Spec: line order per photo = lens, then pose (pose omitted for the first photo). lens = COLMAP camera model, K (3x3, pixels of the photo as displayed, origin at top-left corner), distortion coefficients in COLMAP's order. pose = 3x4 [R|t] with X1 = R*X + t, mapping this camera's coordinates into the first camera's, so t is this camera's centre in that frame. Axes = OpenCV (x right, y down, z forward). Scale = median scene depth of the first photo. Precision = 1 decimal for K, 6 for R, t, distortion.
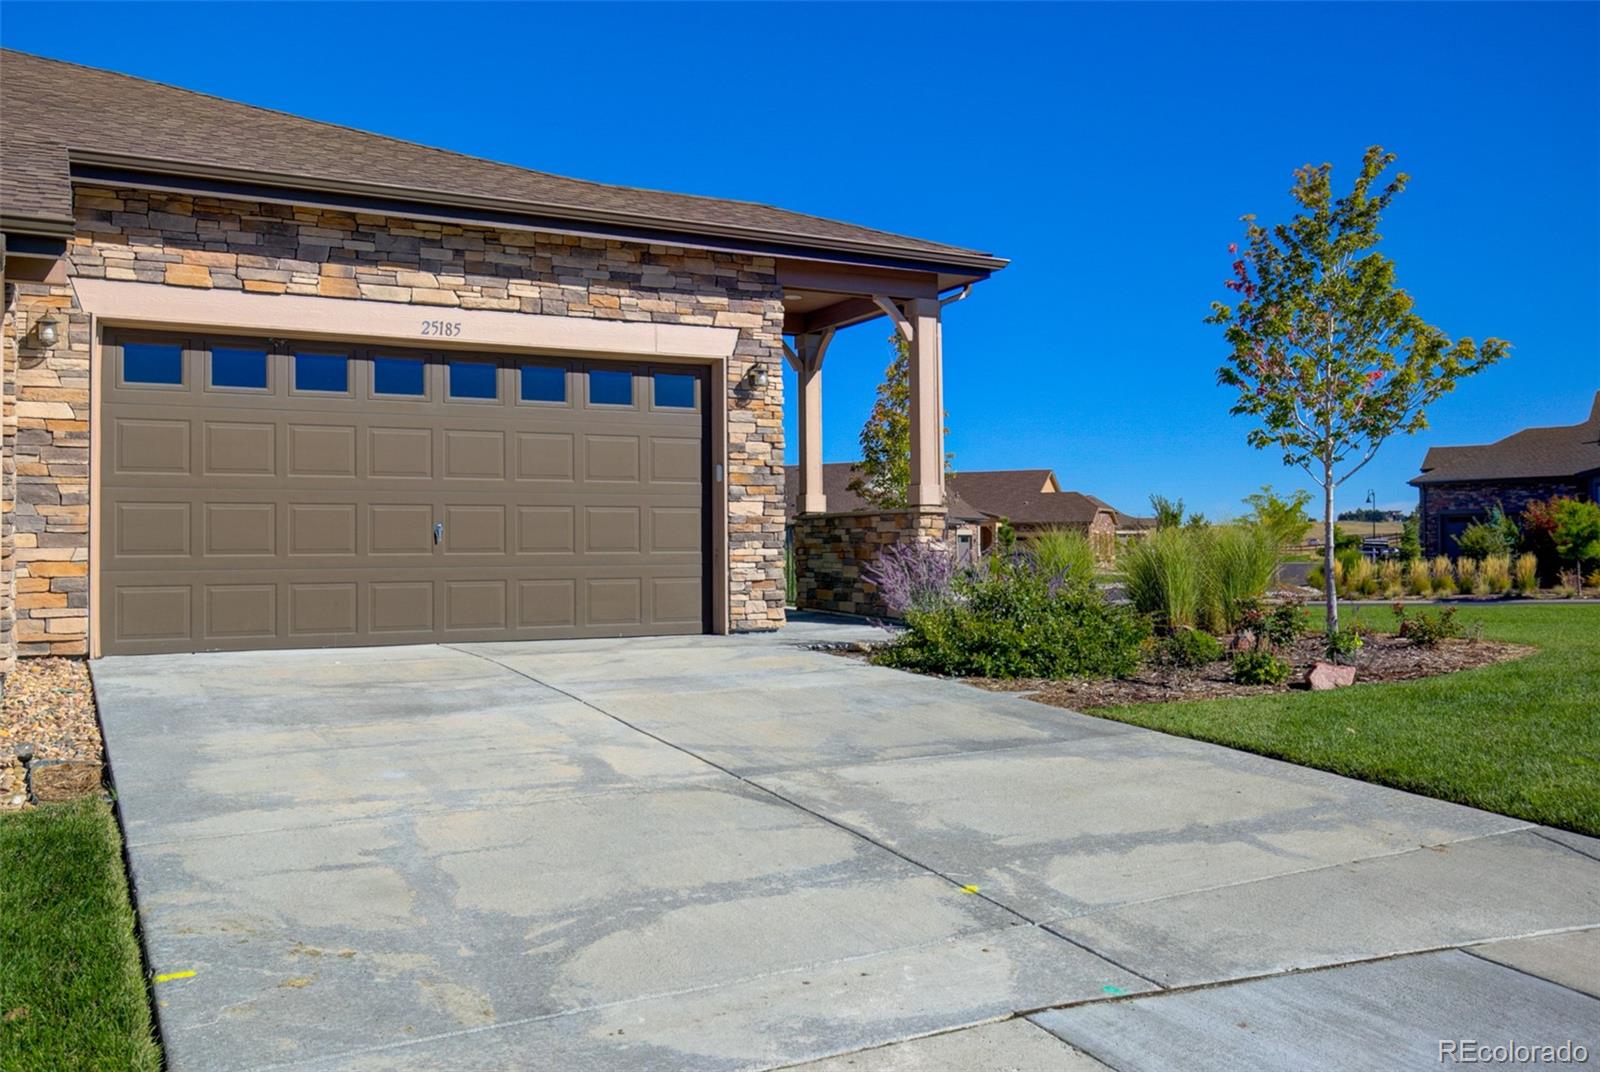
lens RADIAL K [[1377.3, 0, 805.5], [0, 1377.3, 519.3], [0, 0, 1]] dist [0.000603, 0.006309]
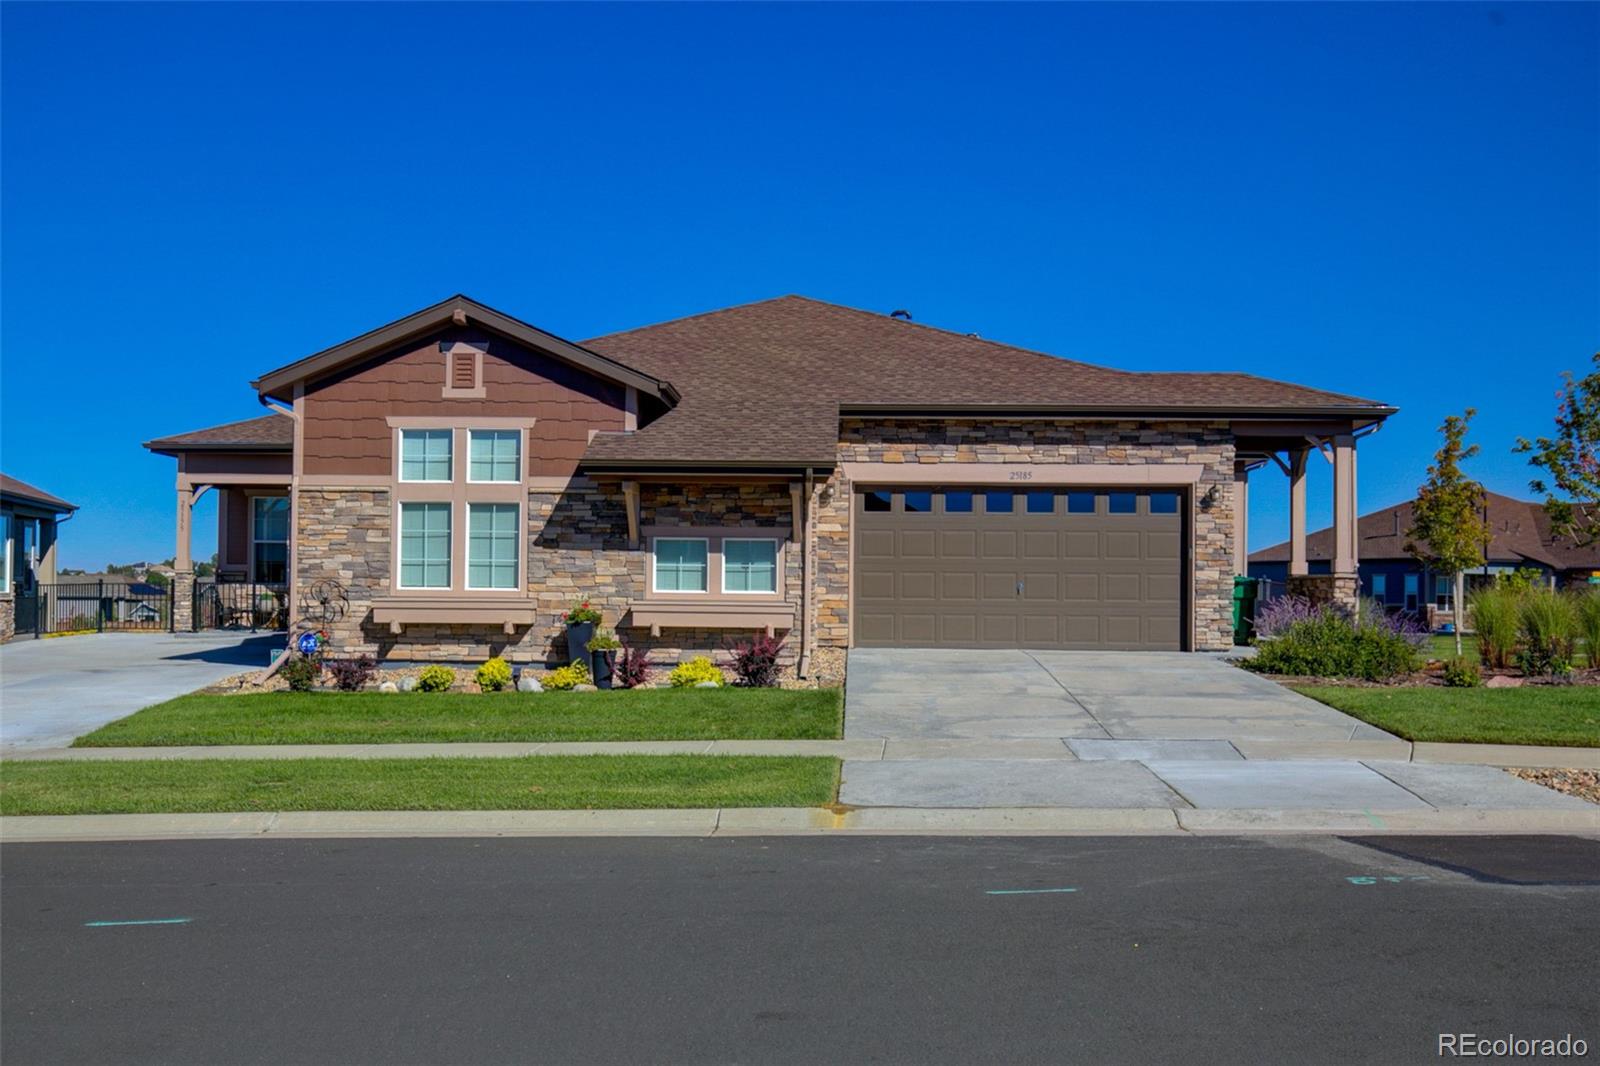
lens RADIAL K [[1384.3, 0, 800.4], [0, 1384.3, 574.3], [0, 0, 1]] dist [0.003375, 0.007267]
pose [[0.858167, 0.007670, -0.513313, 0.392671], [-0.002487, 0.999939, 0.010783, -0.025502], [0.513365, -0.007977, 0.858134, -0.662958]]
